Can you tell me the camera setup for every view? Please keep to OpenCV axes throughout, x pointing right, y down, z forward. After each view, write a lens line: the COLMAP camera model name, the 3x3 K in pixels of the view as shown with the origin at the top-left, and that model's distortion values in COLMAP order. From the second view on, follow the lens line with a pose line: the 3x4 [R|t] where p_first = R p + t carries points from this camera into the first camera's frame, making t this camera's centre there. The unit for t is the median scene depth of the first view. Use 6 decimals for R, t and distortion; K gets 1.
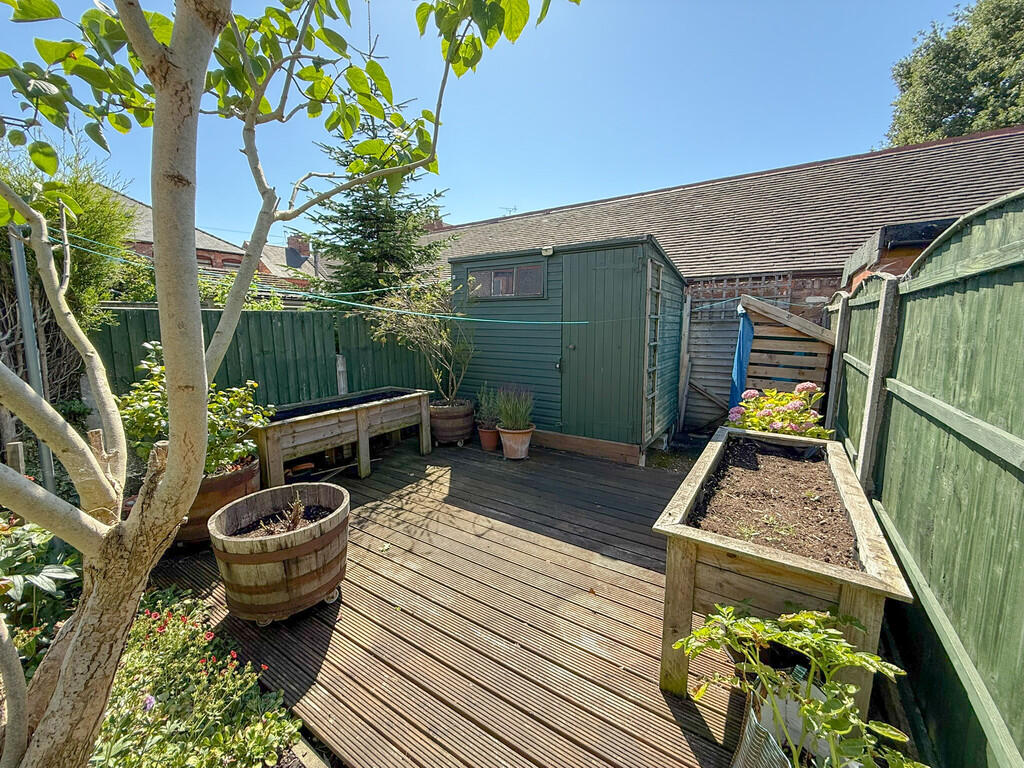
lens RADIAL K [[409.3, 0, 513.2], [0, 409.3, 383.9], [0, 0, 1]] dist [0.000486, 0.000597]
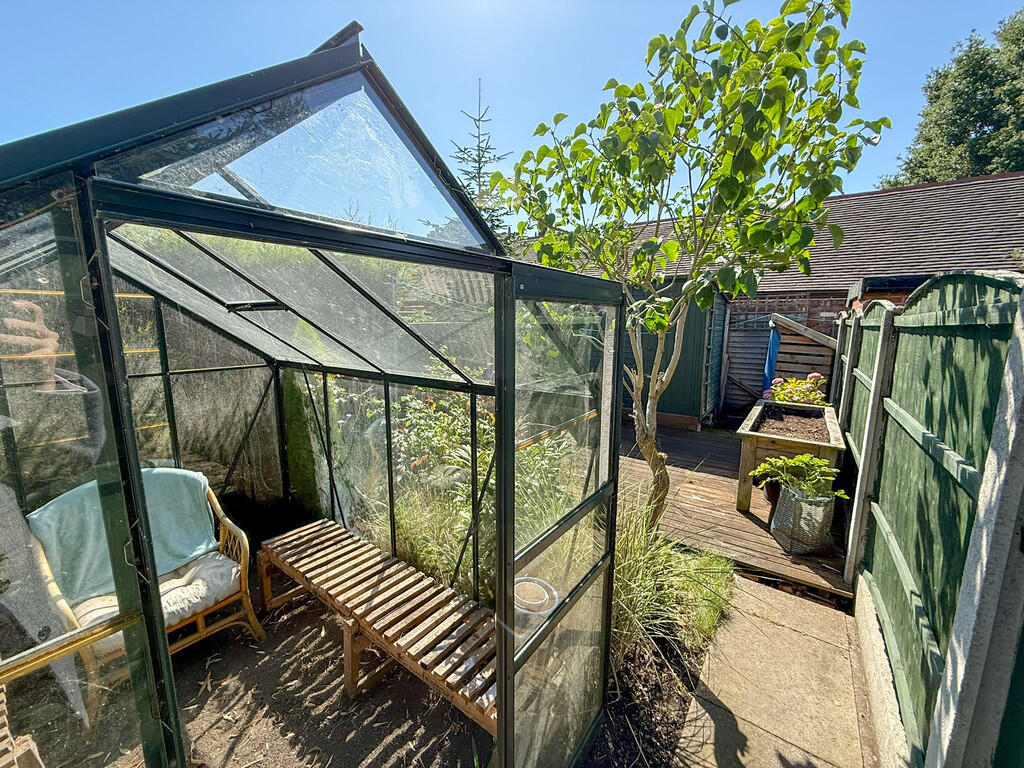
lens RADIAL K [[409.3, 0, 515.2], [0, 409.3, 384.9], [0, 0, 1]] dist [0.000486, 0.000597]
pose [[0.999407, 0.017147, -0.029852, -0.326869], [-0.016935, 0.999830, 0.007354, 0.041819], [0.029973, -0.006844, 0.999527, -0.512182]]
